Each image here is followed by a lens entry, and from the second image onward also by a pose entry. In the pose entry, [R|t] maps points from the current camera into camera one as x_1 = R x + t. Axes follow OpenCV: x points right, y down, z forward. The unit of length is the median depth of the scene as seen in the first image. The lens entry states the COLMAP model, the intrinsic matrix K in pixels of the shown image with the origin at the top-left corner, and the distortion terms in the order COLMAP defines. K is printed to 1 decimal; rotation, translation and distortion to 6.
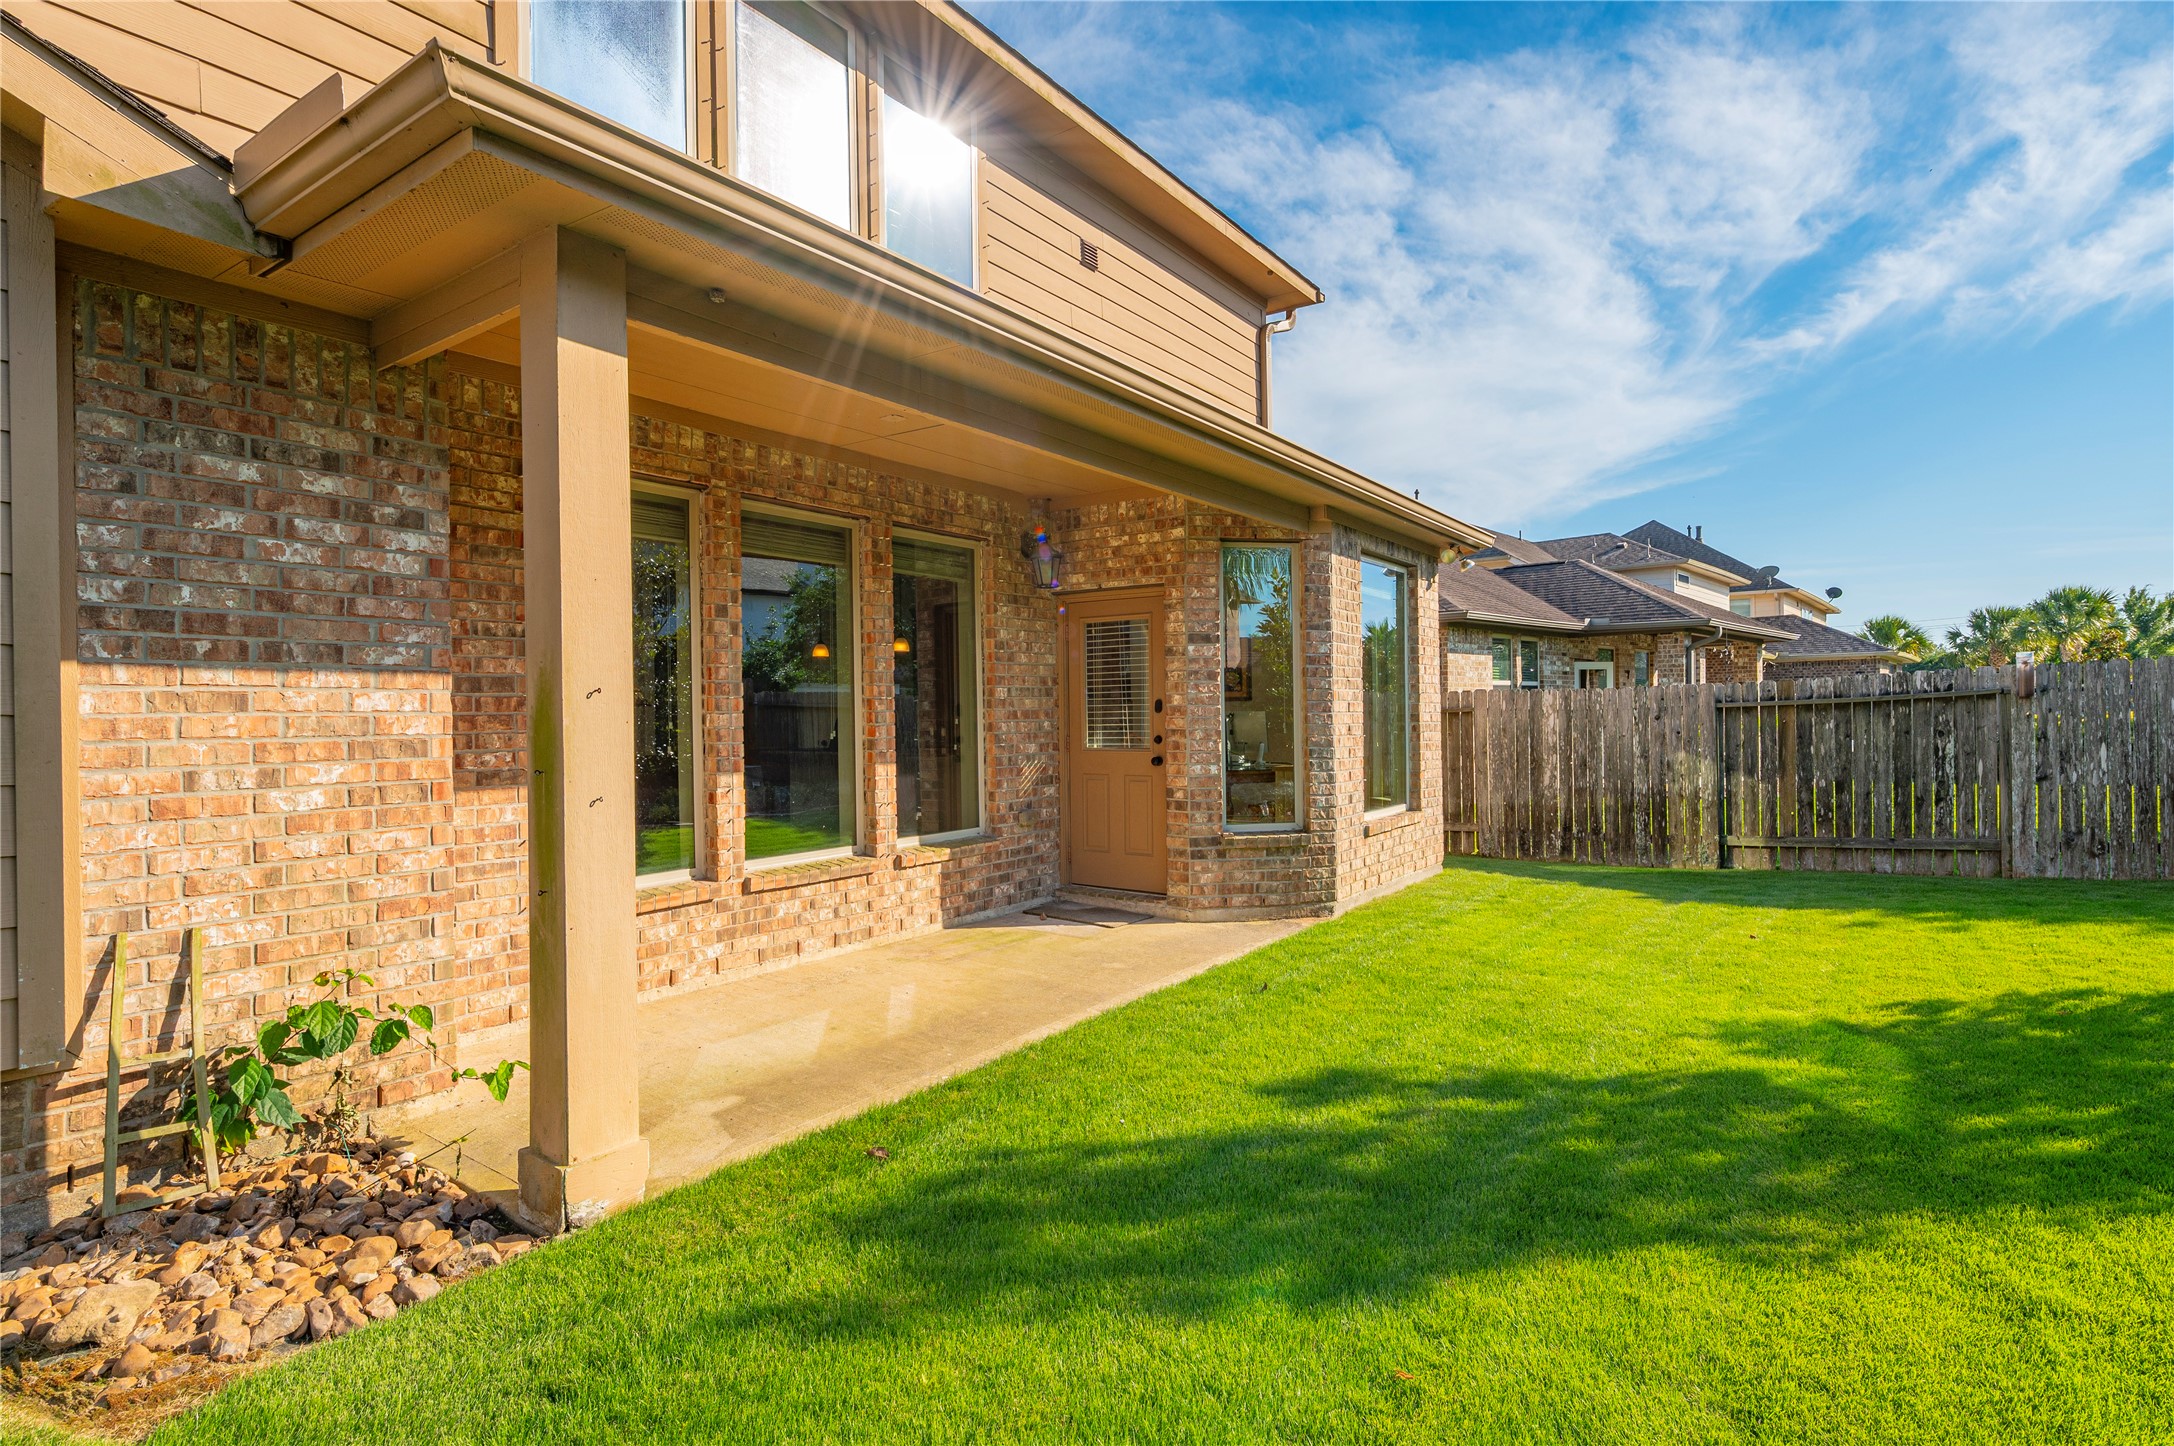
lens RADIAL K [[1087.2, 0, 1102.6], [0, 1087.2, 718.3], [0, 0, 1]] dist [-0.017659, -0.000086]
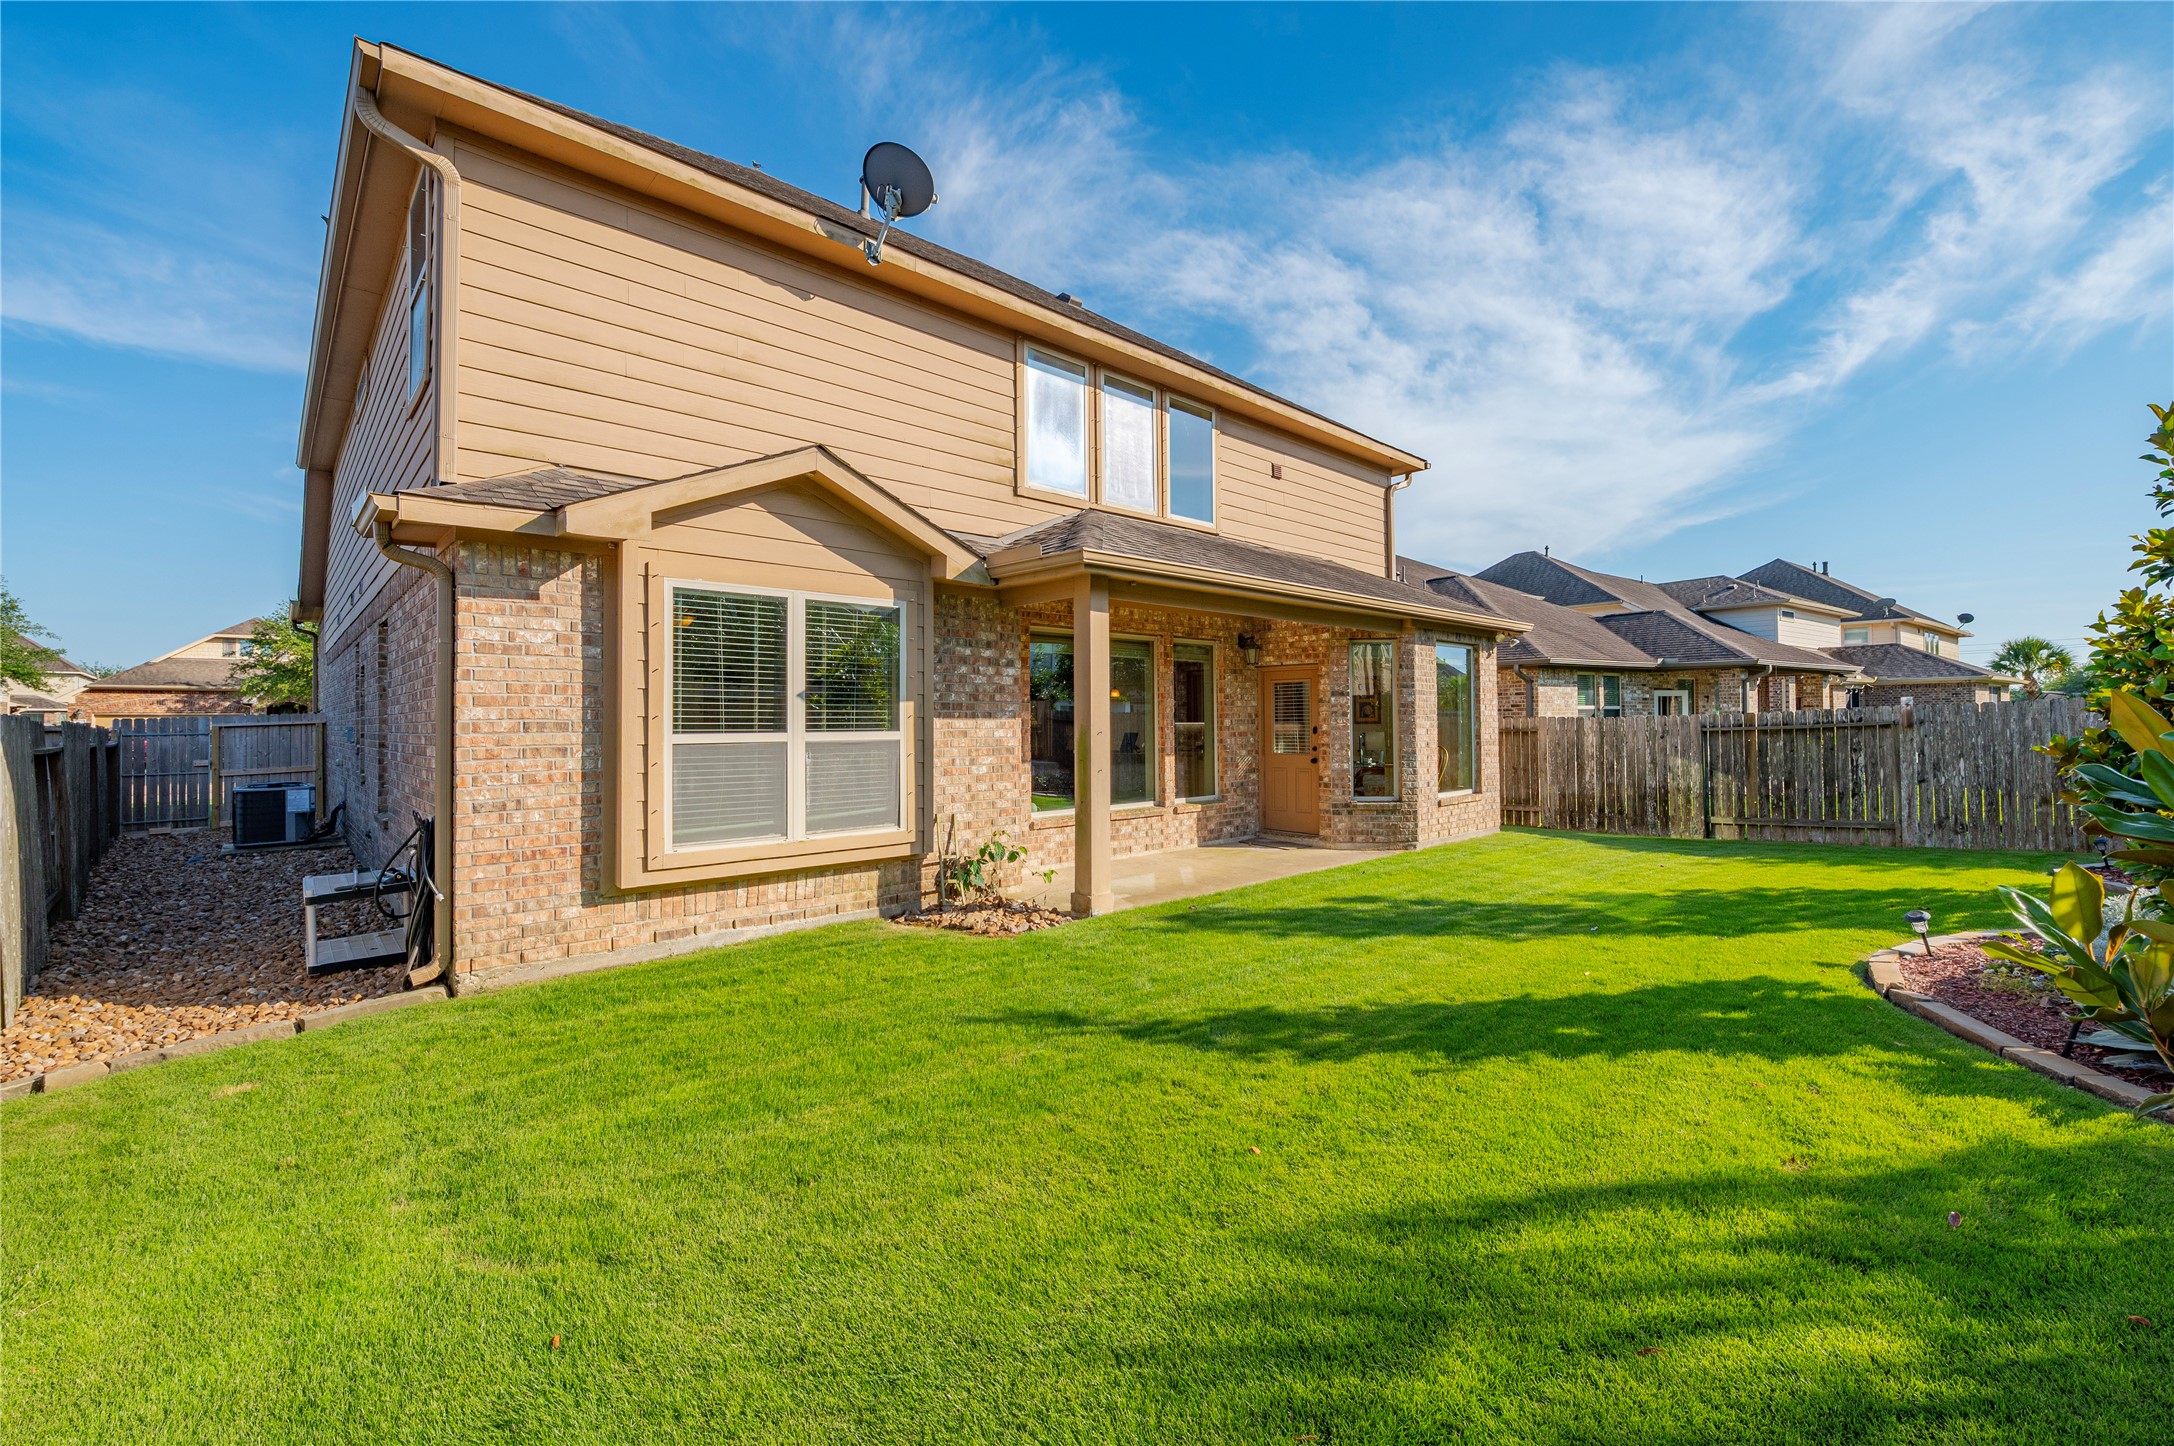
lens RADIAL K [[890.8, 0, 1108.6], [0, 890.8, 725.3], [0, 0, 1]] dist [0.027018, -0.009439]
pose [[0.980453, 0.005691, -0.196669, 0.006706], [-0.005681, 0.999984, 0.000616, -0.018178], [0.196669, 0.000514, 0.980470, -0.514247]]
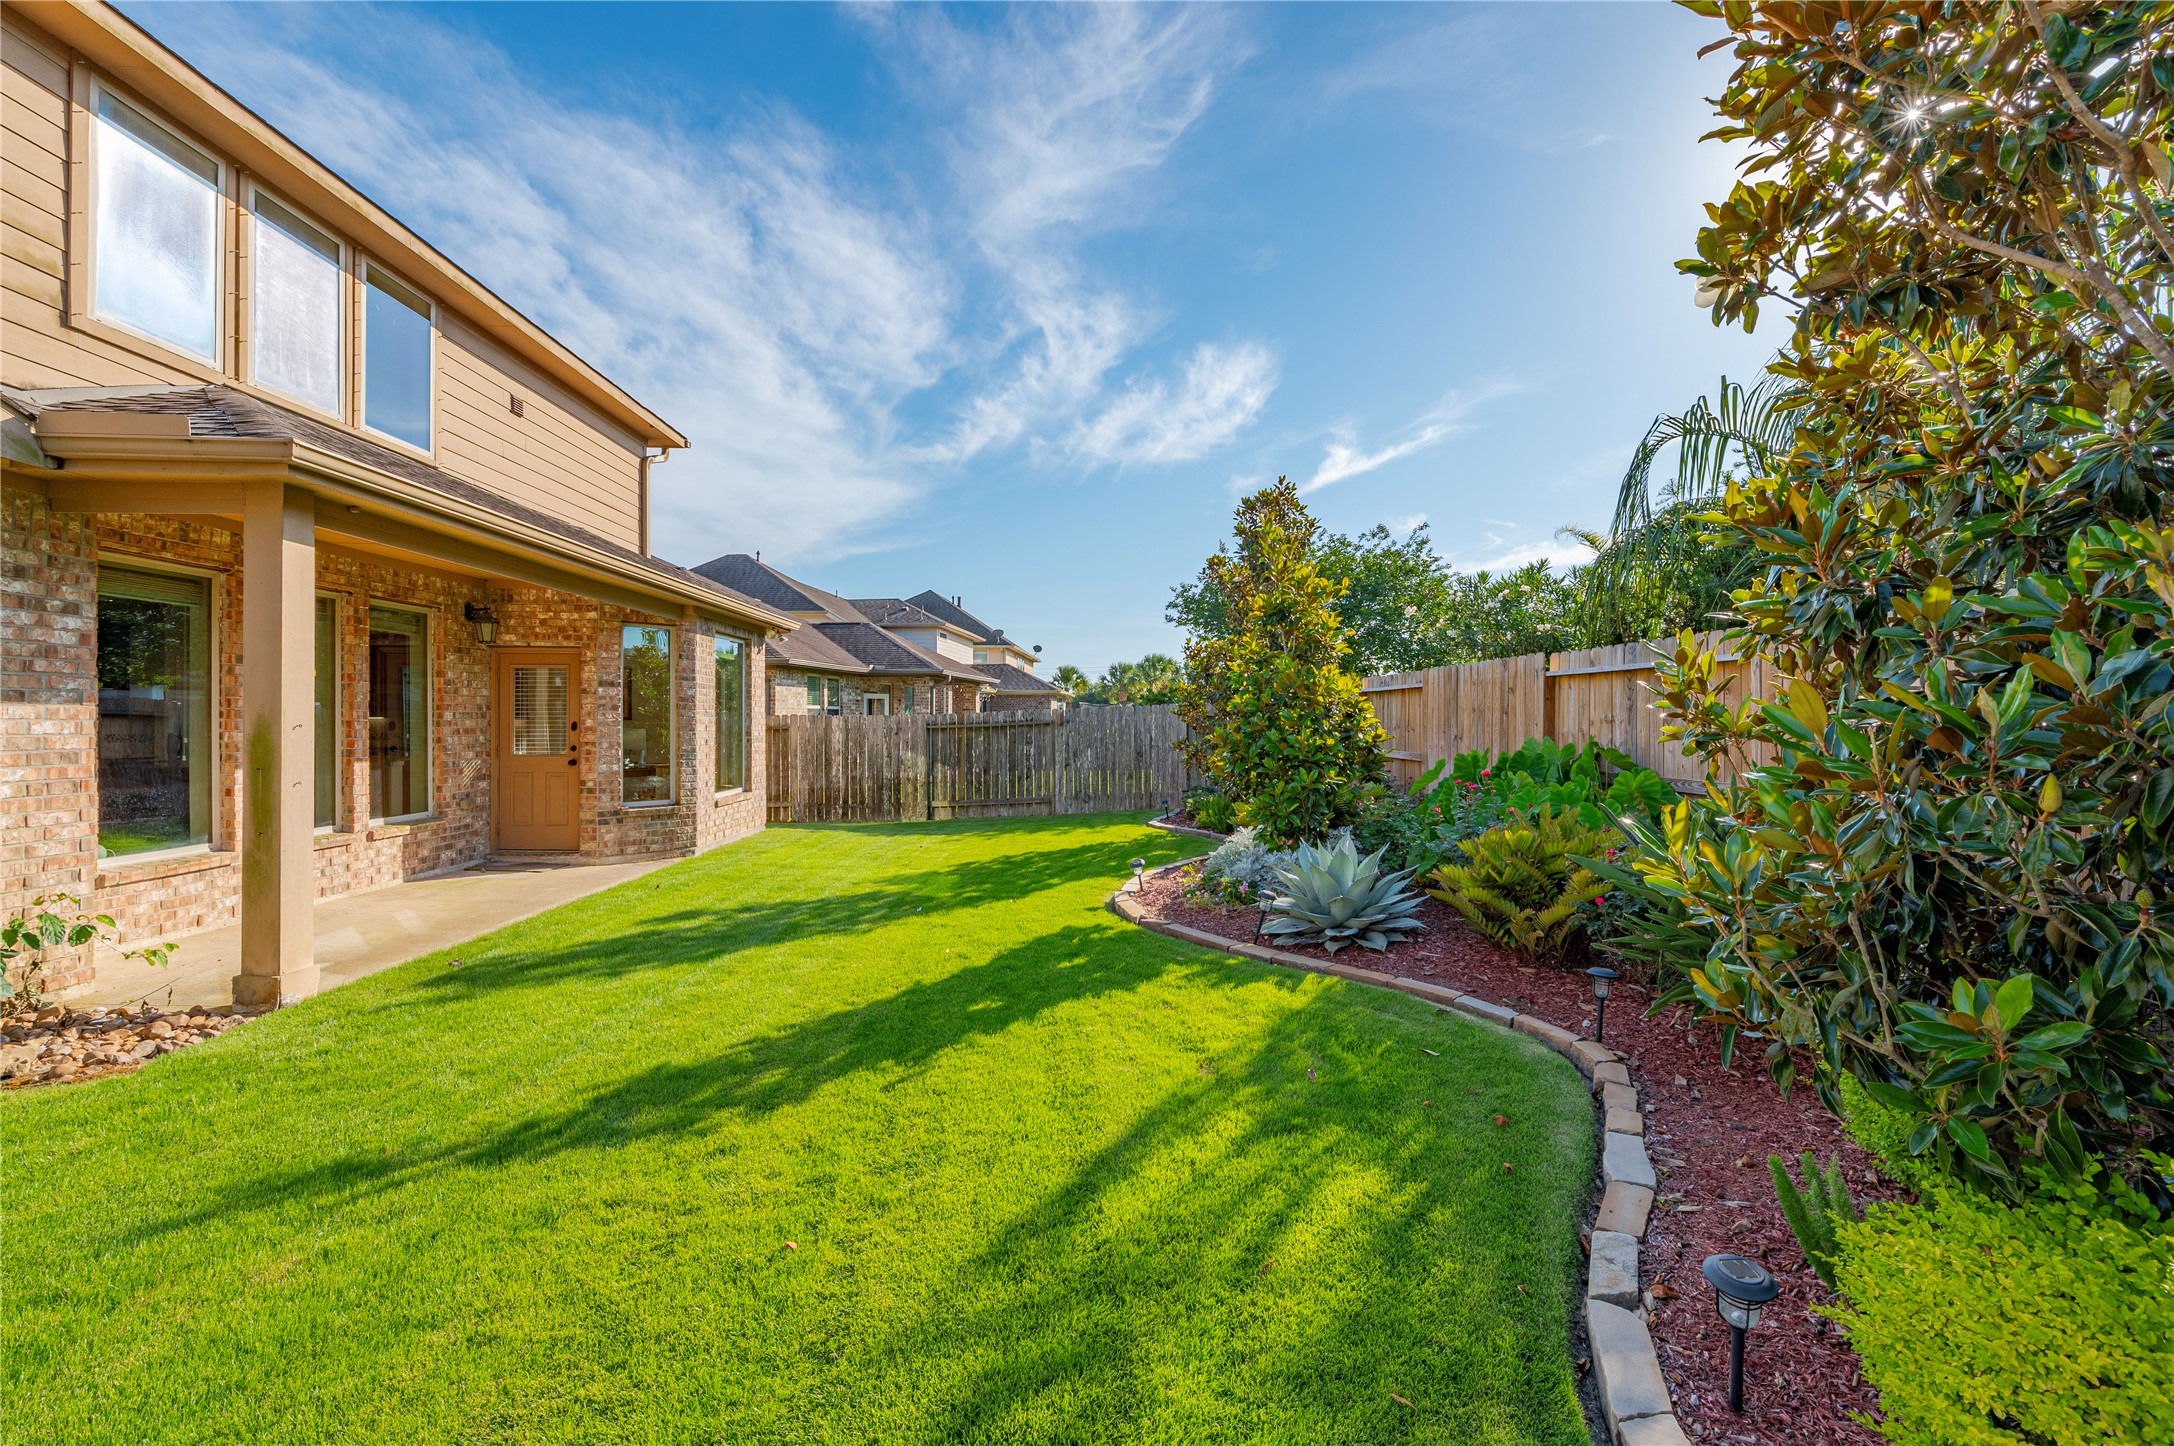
lens RADIAL K [[894.0, 0, 1088.0], [0, 894.0, 718.0], [0, 0, 1]] dist [-0.009742, 0.004302]
pose [[0.803756, 0.014606, 0.594780, -0.111591], [-0.007839, 0.999872, -0.013961, -0.010866], [-0.594907, 0.006559, 0.803768, -0.424928]]
